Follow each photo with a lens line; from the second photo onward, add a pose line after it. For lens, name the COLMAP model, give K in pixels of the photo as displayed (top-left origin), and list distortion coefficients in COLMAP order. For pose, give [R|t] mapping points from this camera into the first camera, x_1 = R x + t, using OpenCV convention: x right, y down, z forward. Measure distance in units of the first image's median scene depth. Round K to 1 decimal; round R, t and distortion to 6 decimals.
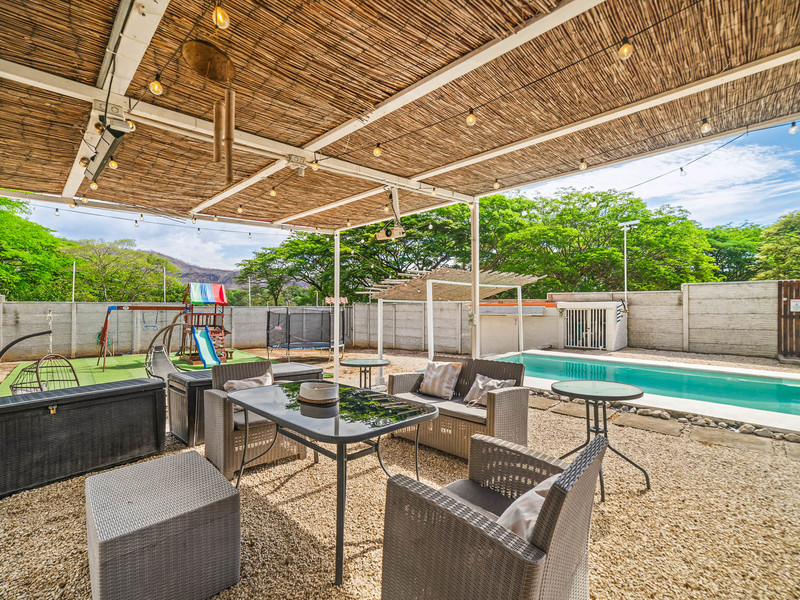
lens RADIAL K [[364.8, 0, 400.0], [0, 364.8, 300.0], [0, 0, 1]] dist [0.001266, 0.000708]
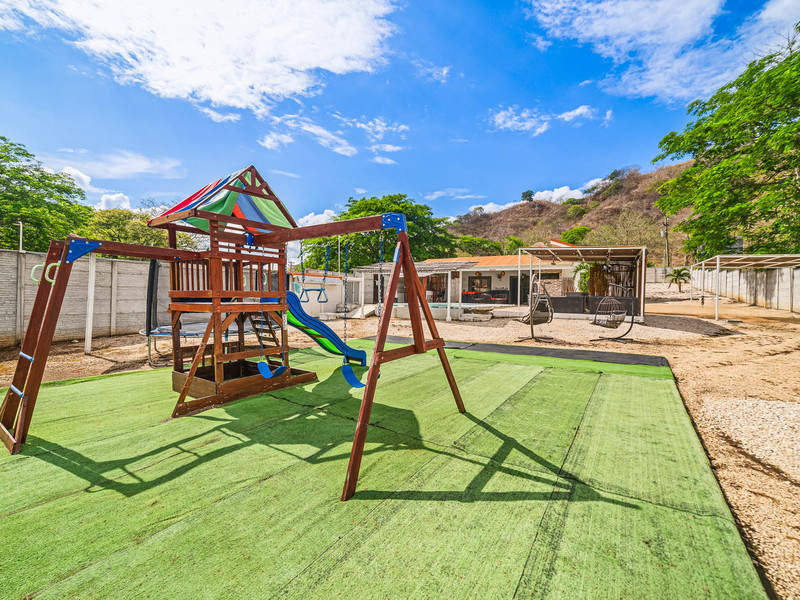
lens RADIAL K [[364.8, 0, 400.0], [0, 364.8, 300.0], [0, 0, 1]] dist [0.001266, 0.000708]
pose [[-0.236342, -0.006977, 0.971645, -1.291919], [-0.032795, 0.999462, -0.000800, 0.112854], [-0.971116, -0.032054, -0.236443, 1.246619]]
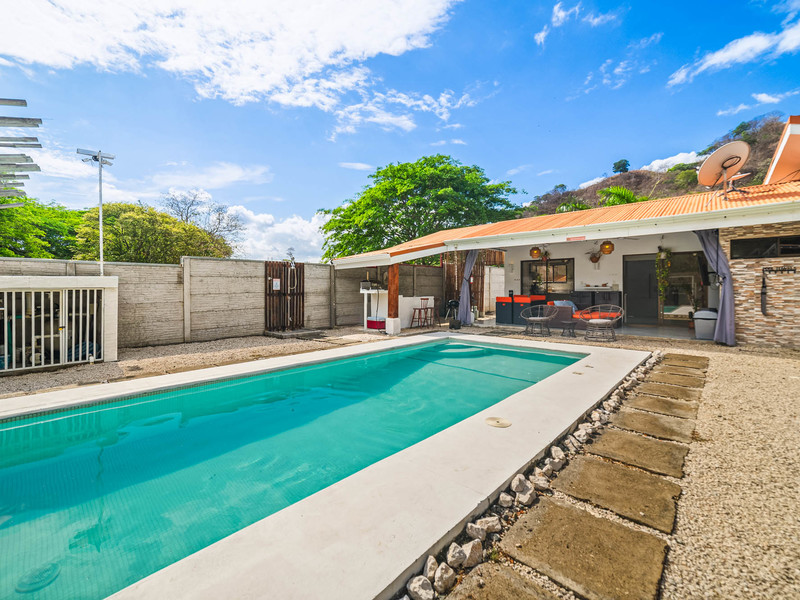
lens RADIAL K [[353.8, 0, 396.7], [0, 353.8, 284.6], [0, 0, 1]] dist [-0.000538, -0.000120]
pose [[-0.008000, 0.007938, 0.999936, 0.008967], [-0.011960, 0.999896, -0.008033, 0.016796], [-0.999896, -0.012024, -0.007904, 0.552599]]
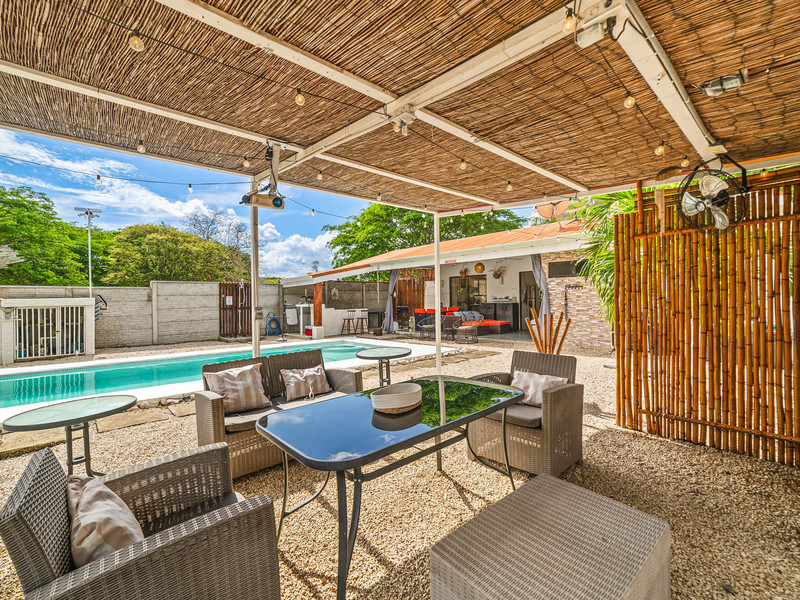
lens RADIAL K [[364.8, 0, 400.0], [0, 364.8, 300.0], [0, 0, 1]] dist [0.001266, 0.000708]
pose [[0.074004, -0.003357, 0.997252, -0.234263], [-0.000569, 0.999994, 0.003408, 0.006390], [-0.997258, -0.000820, 0.074002, 0.203853]]
